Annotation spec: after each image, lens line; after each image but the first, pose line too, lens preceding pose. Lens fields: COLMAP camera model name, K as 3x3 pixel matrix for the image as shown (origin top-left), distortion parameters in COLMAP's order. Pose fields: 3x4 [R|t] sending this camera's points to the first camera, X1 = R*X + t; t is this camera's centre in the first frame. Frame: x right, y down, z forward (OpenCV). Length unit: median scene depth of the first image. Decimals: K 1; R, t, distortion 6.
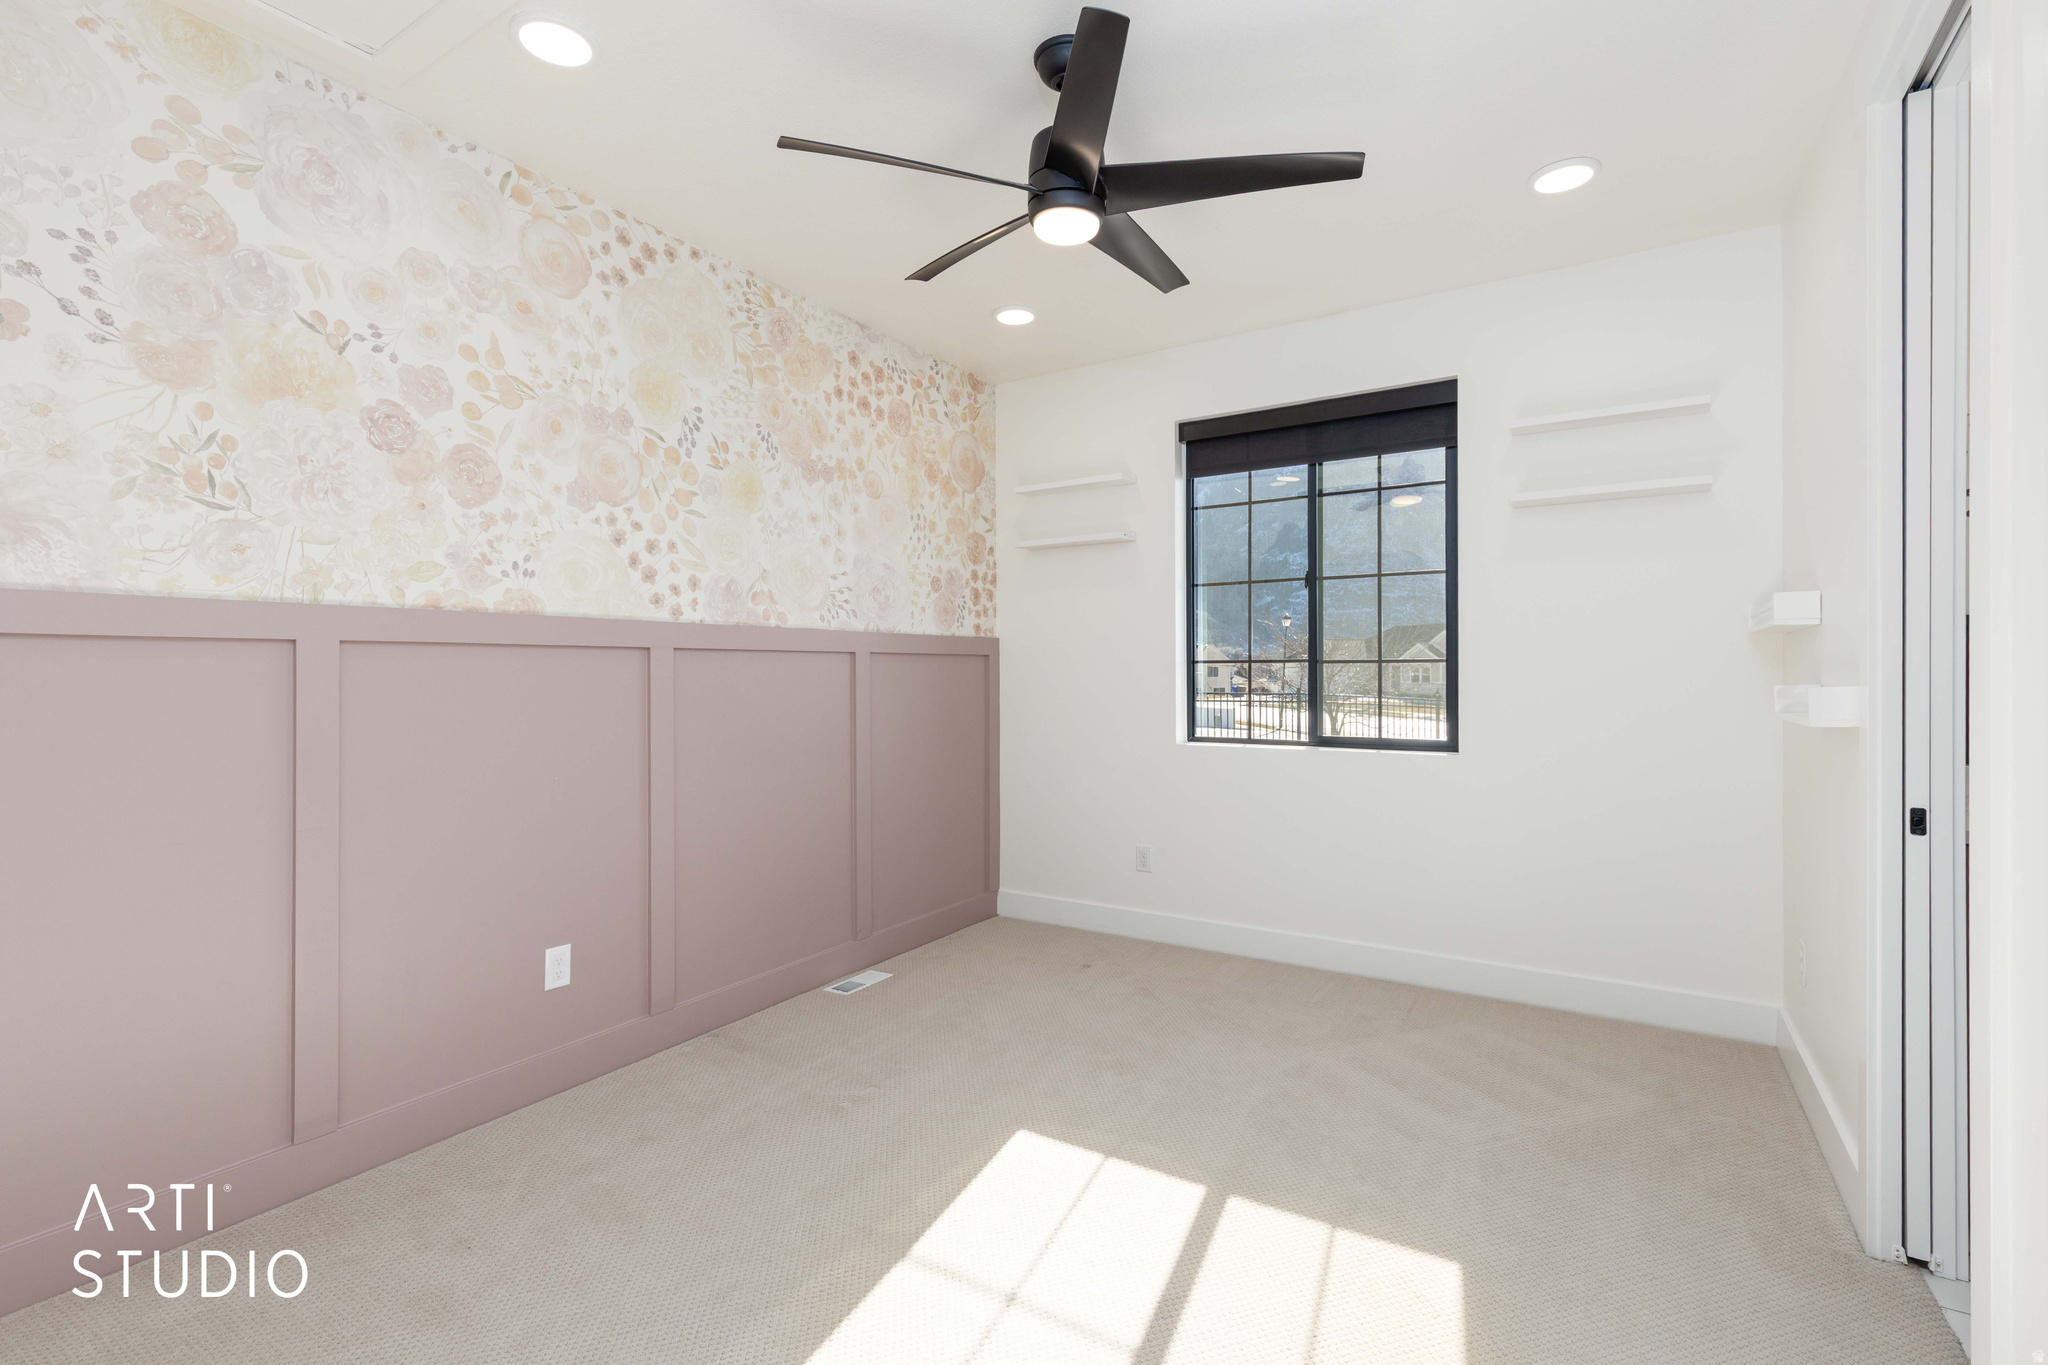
lens RADIAL K [[930.2, 0, 1039.1], [0, 930.2, 687.0], [0, 0, 1]] dist [0.007945, 0.000829]
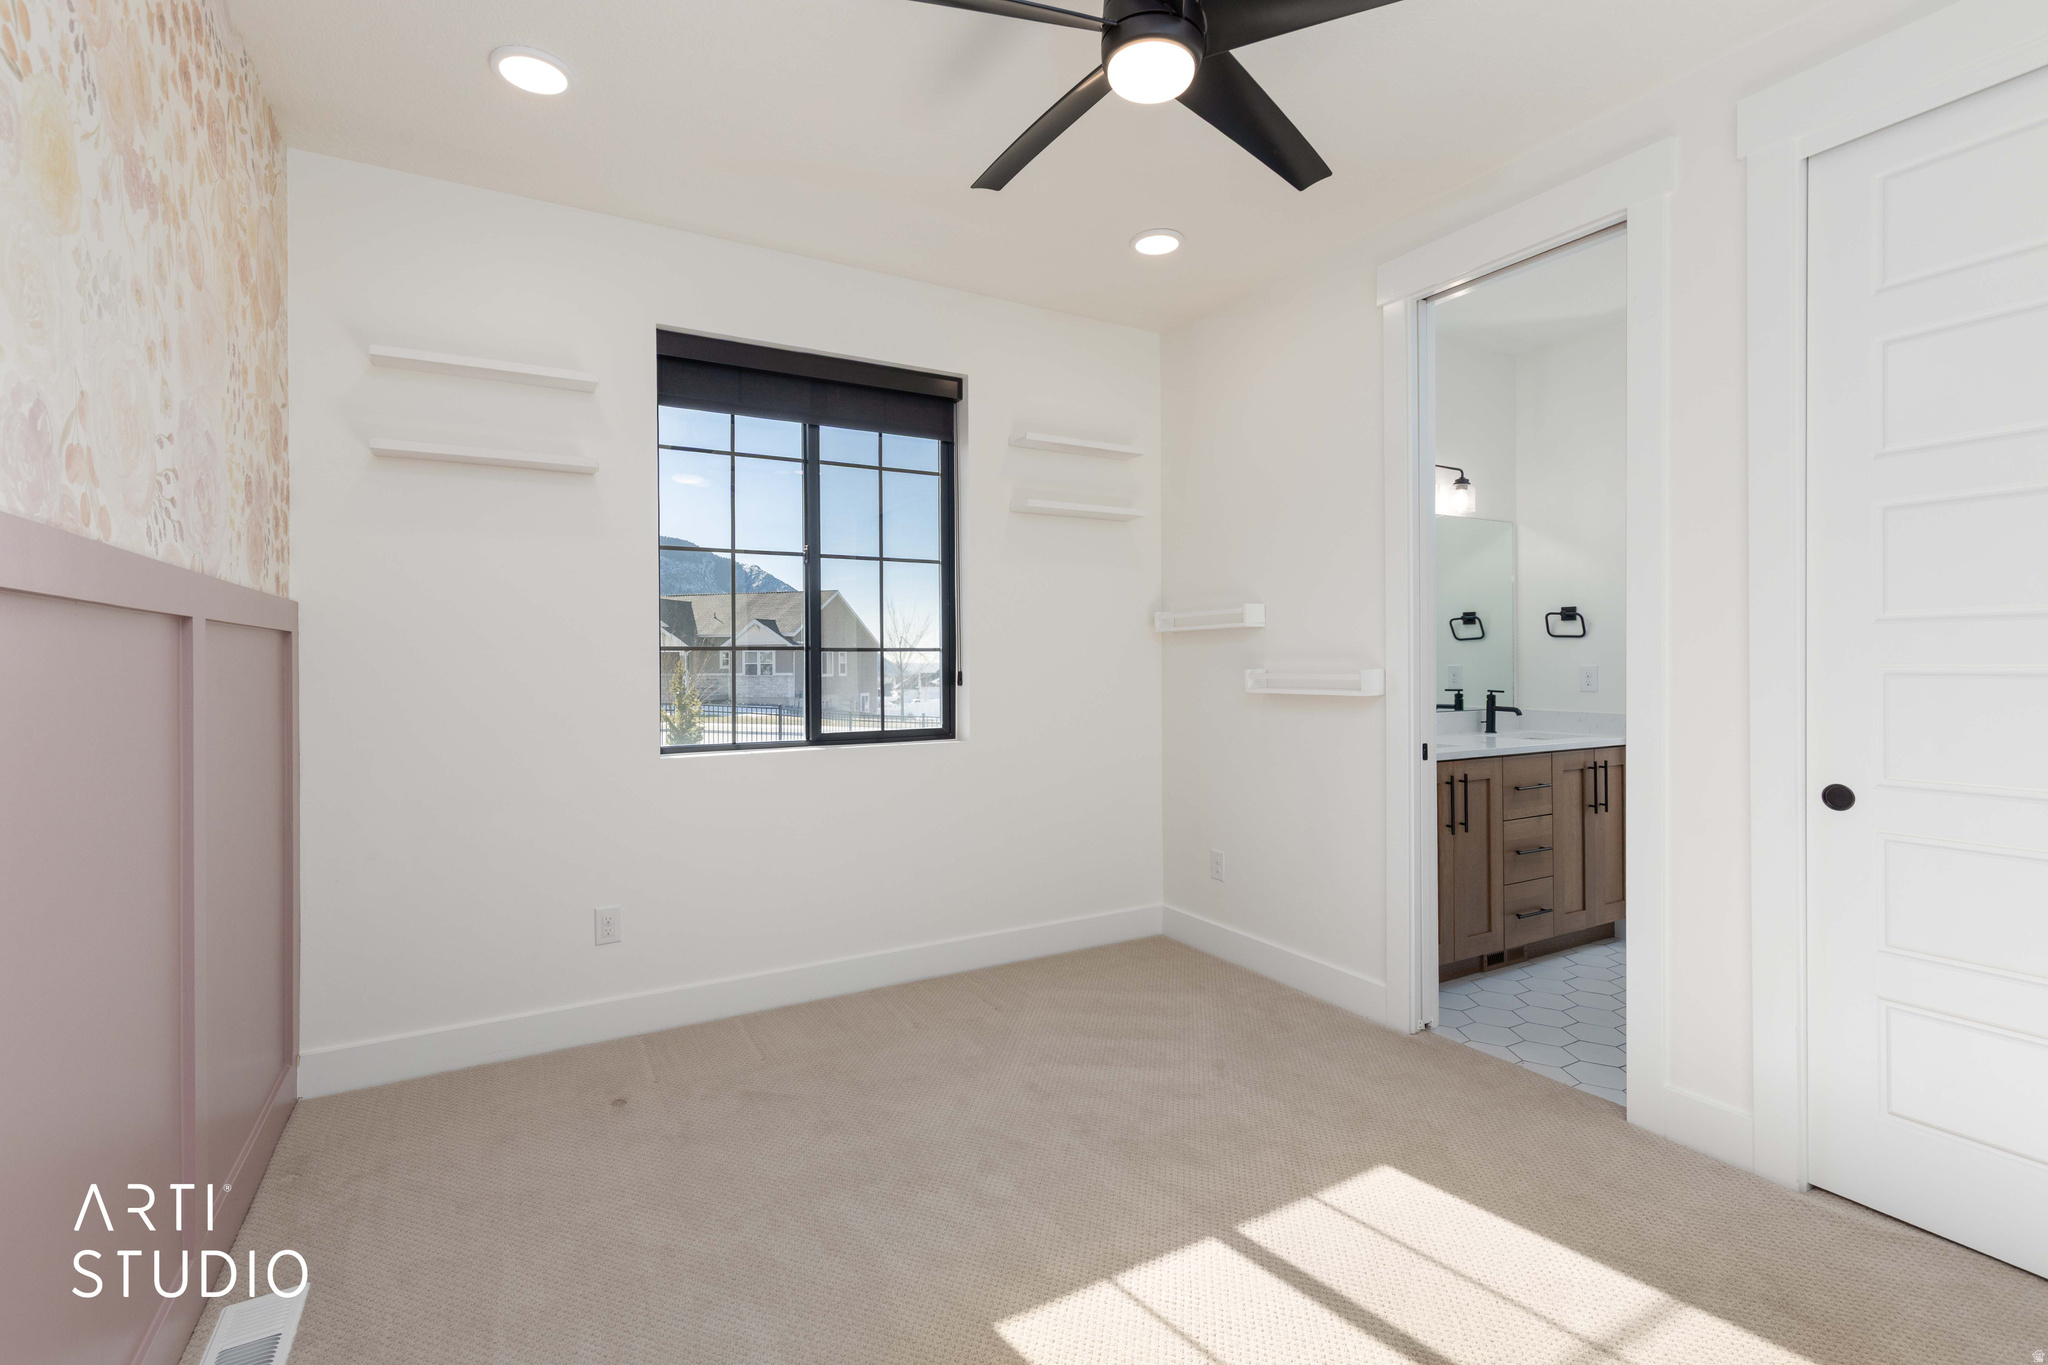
lens RADIAL K [[930.2, 0, 1023.0], [0, 930.2, 667.7], [0, 0, 1]] dist [0.007945, 0.000829]
pose [[0.470663, -0.006020, 0.882293, -0.404210], [0.017969, 0.999835, -0.002763, -0.004333], [-0.882130, 0.017154, 0.470693, 0.428755]]
